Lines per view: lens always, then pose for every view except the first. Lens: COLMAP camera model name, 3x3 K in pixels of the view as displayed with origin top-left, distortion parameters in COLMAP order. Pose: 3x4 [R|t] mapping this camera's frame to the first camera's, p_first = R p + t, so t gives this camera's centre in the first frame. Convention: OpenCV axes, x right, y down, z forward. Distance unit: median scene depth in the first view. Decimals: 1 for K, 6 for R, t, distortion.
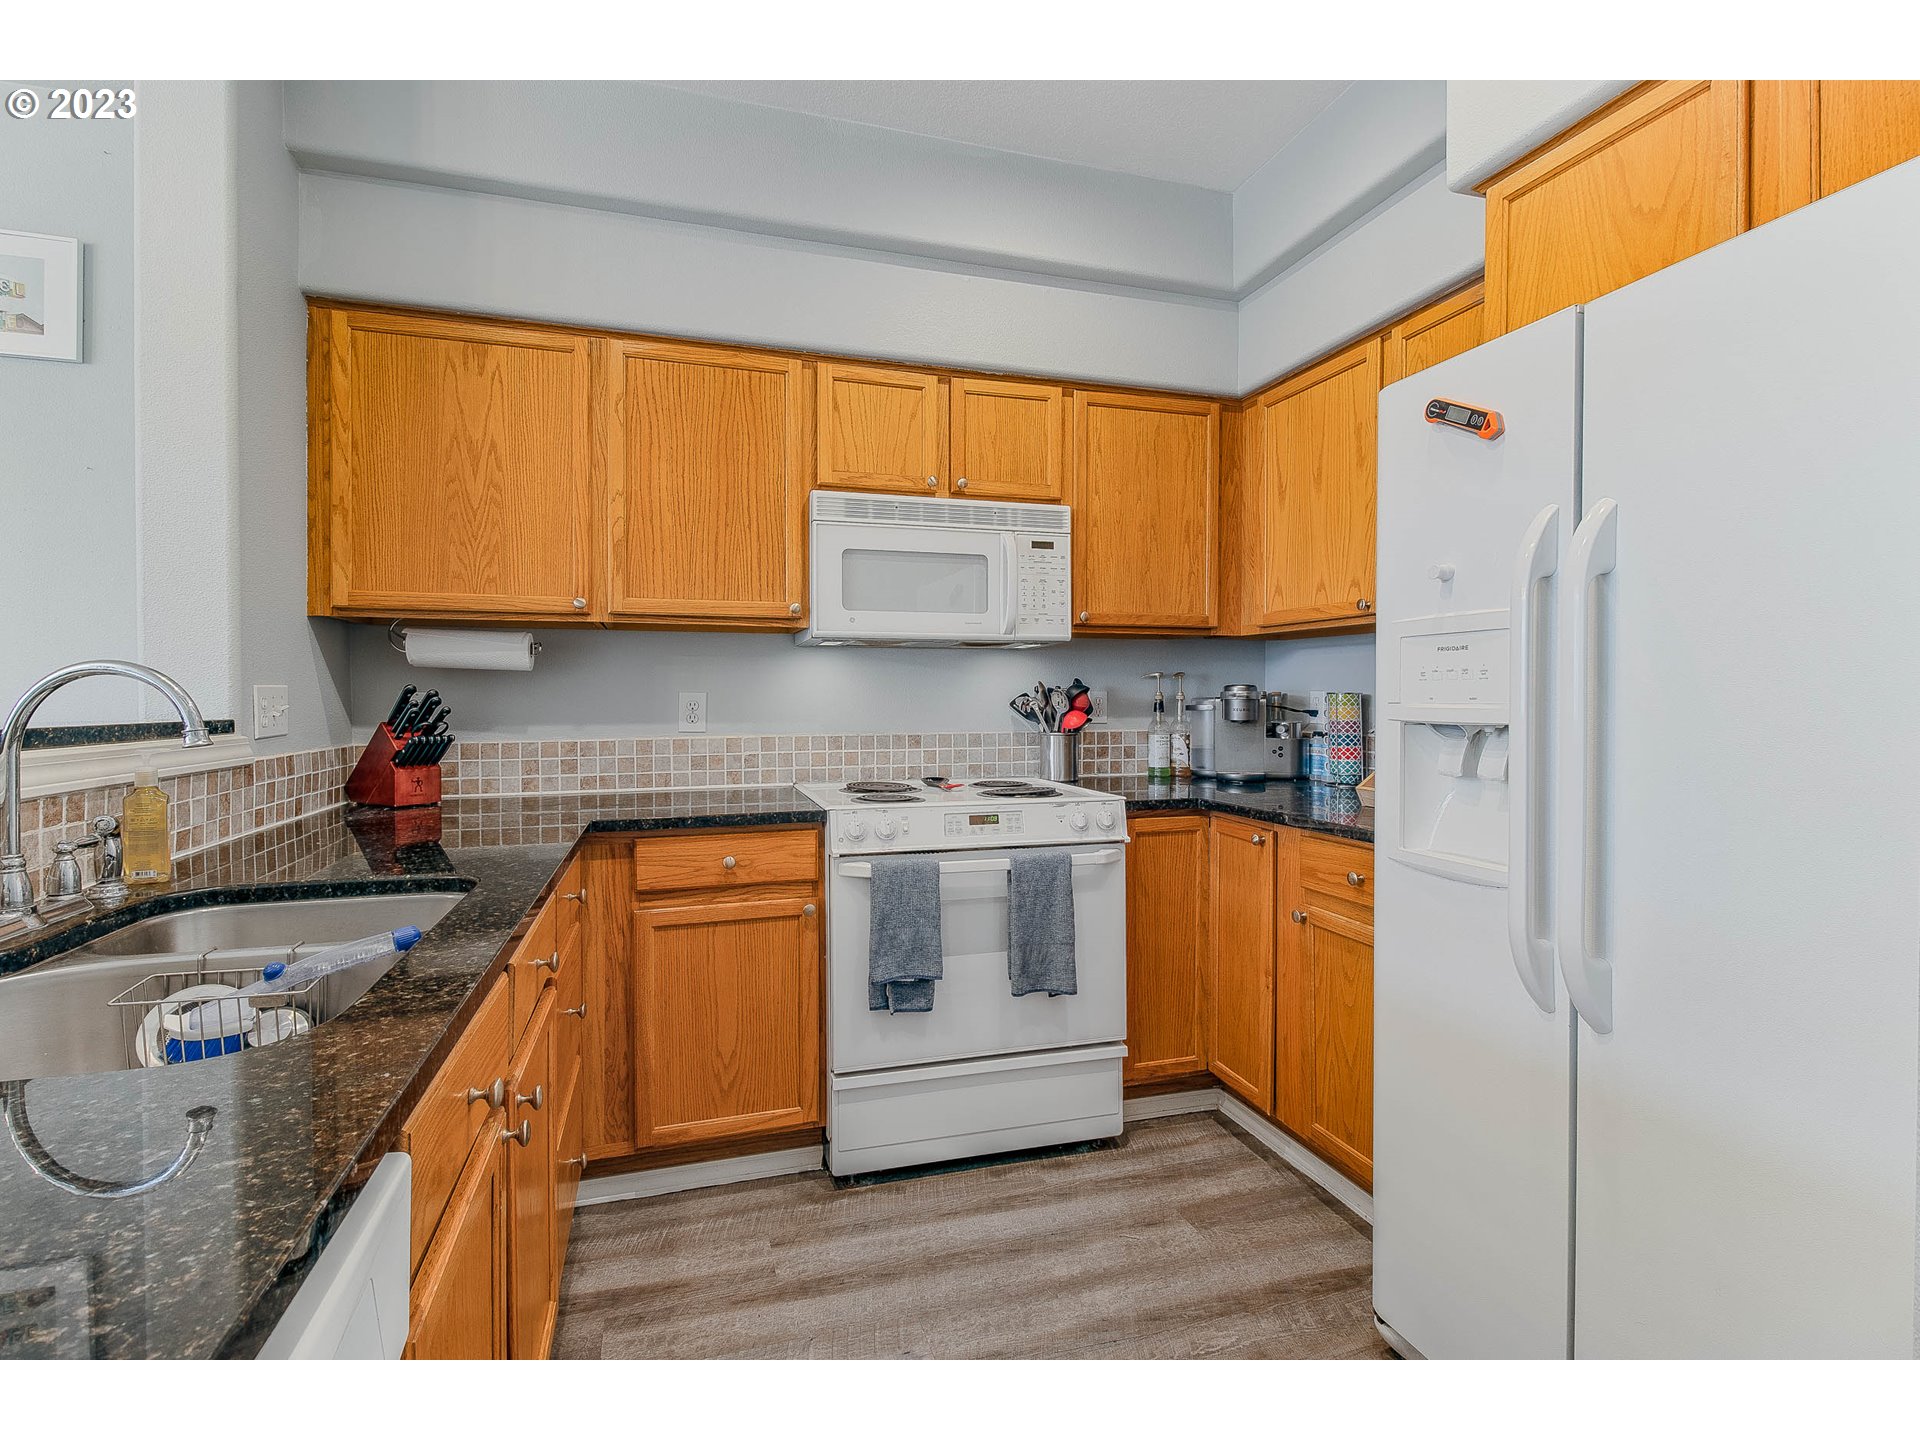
lens RADIAL K [[902.0, 0, 957.4], [0, 902.0, 699.5], [0, 0, 1]] dist [0.030700, -0.015797]
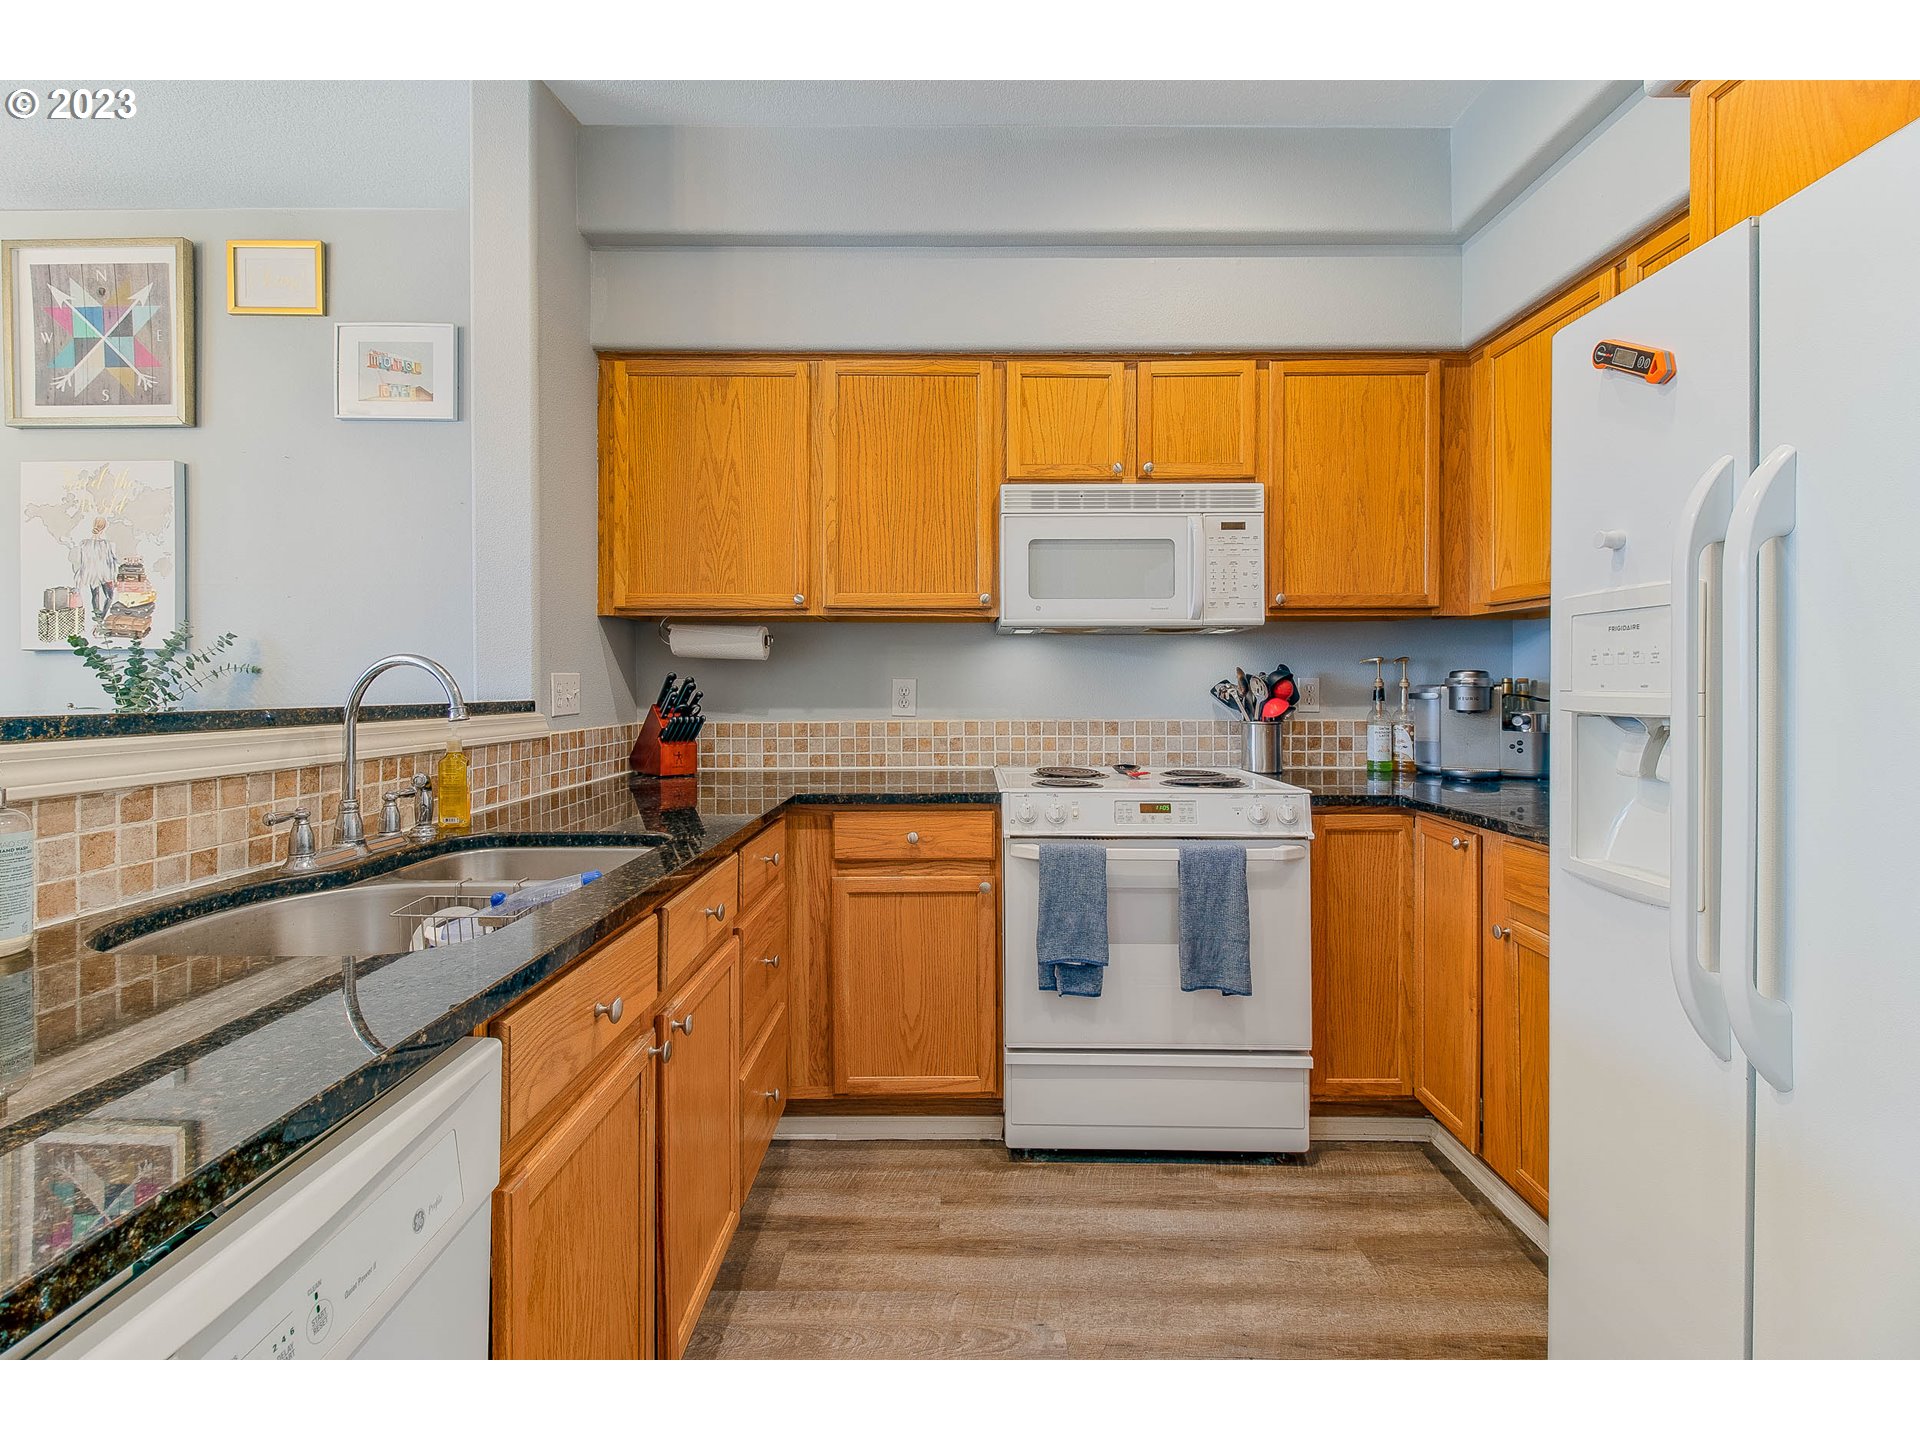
lens RADIAL K [[922.4, 0, 999.6], [0, 922.4, 679.3], [0, 0, 1]] dist [0.030372, -0.012576]
pose [[0.954719, 0.000244, -0.297509, 0.158058], [-0.002650, 0.999967, -0.007684, 0.000633], [0.297497, 0.008124, 0.954688, -0.013532]]
